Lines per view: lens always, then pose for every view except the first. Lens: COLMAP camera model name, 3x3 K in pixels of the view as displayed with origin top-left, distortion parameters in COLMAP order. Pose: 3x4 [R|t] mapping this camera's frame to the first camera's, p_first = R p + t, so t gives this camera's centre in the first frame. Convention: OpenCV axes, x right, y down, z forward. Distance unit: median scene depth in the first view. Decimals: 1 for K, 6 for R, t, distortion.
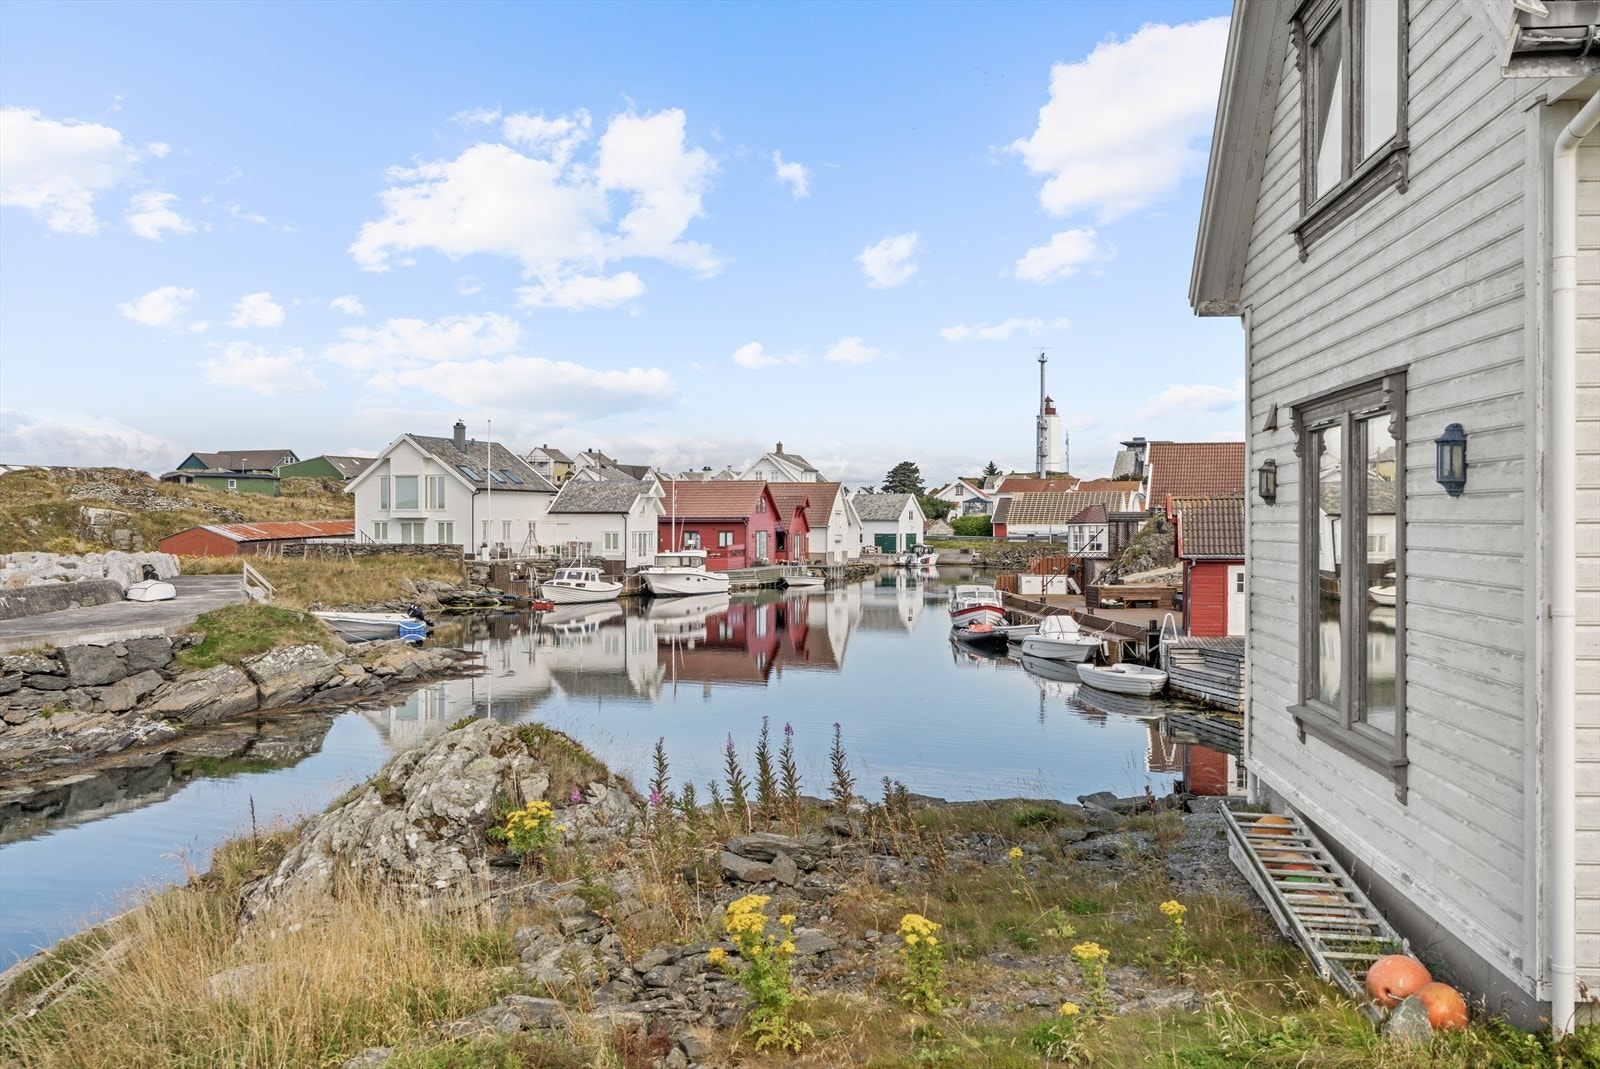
lens RADIAL K [[1609.3, 0, 803.1], [0, 1609.3, 554.2], [0, 0, 1]] dist [0.000823, 0.004440]
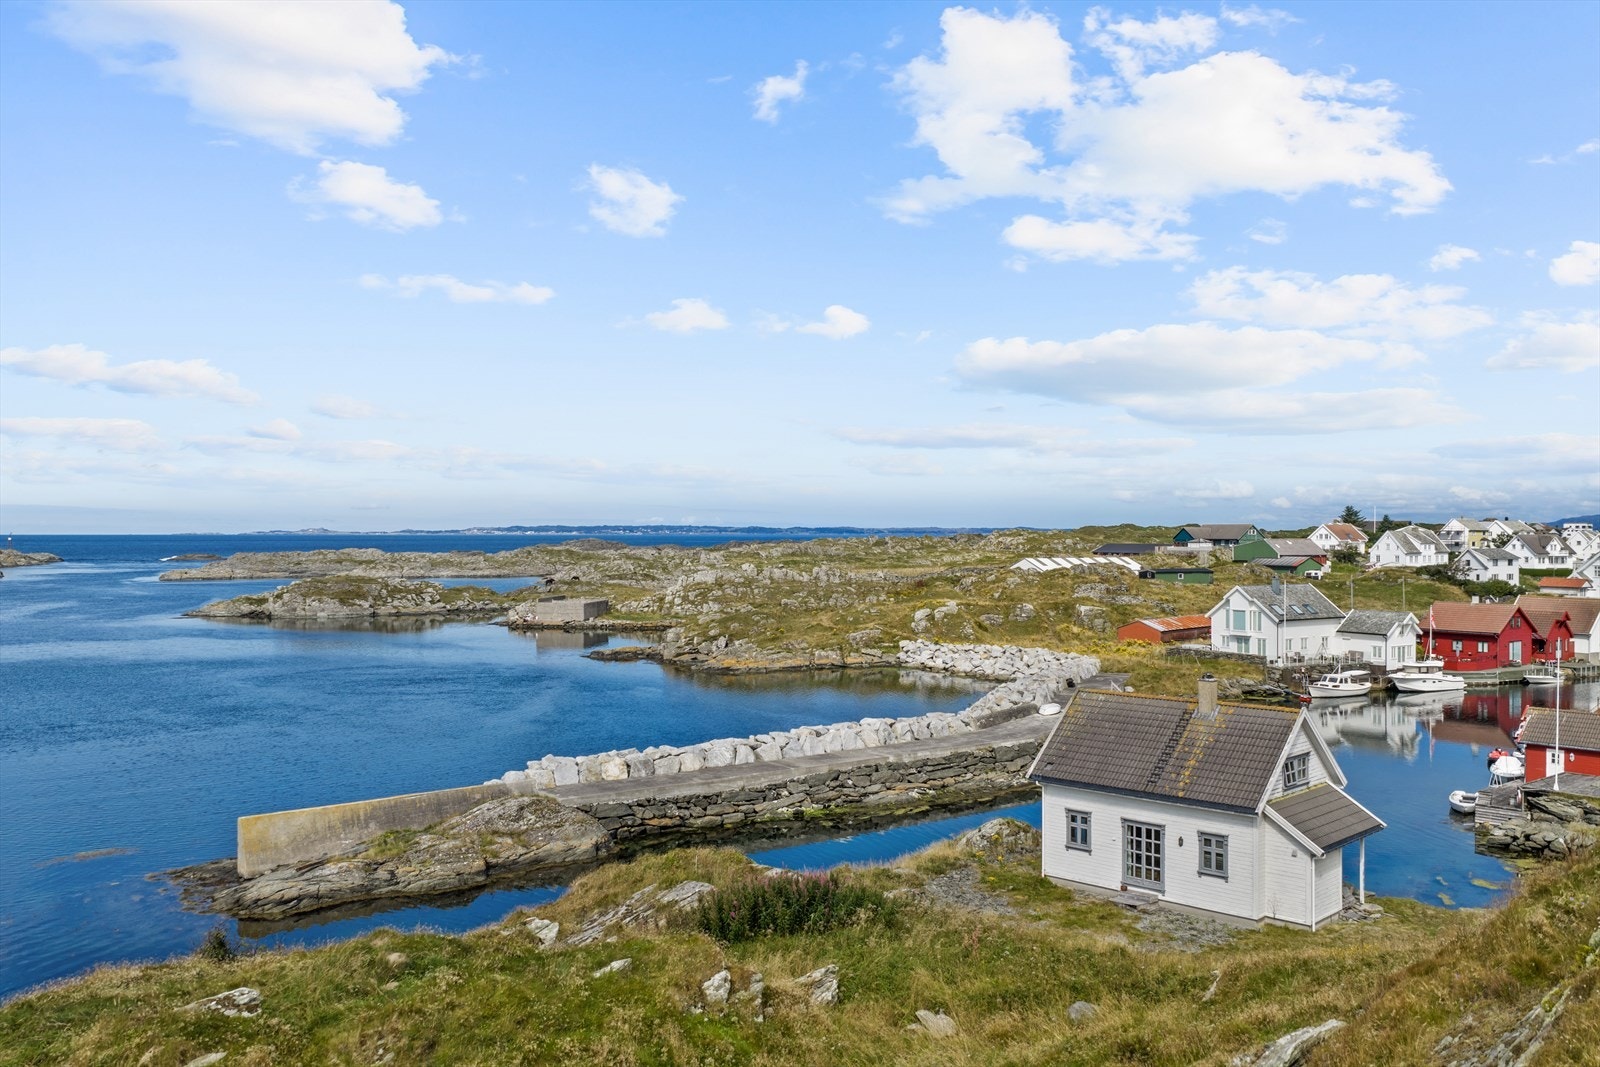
lens RADIAL K [[1327.0, 0, 797.9], [0, 1327.0, 540.9], [0, 0, 1]] dist [0.000256, 0.000832]
pose [[0.781510, 0.003595, -0.623882, 0.247932], [-0.015173, 0.999797, -0.013245, -0.092055], [0.623708, 0.019817, 0.781406, -0.359102]]
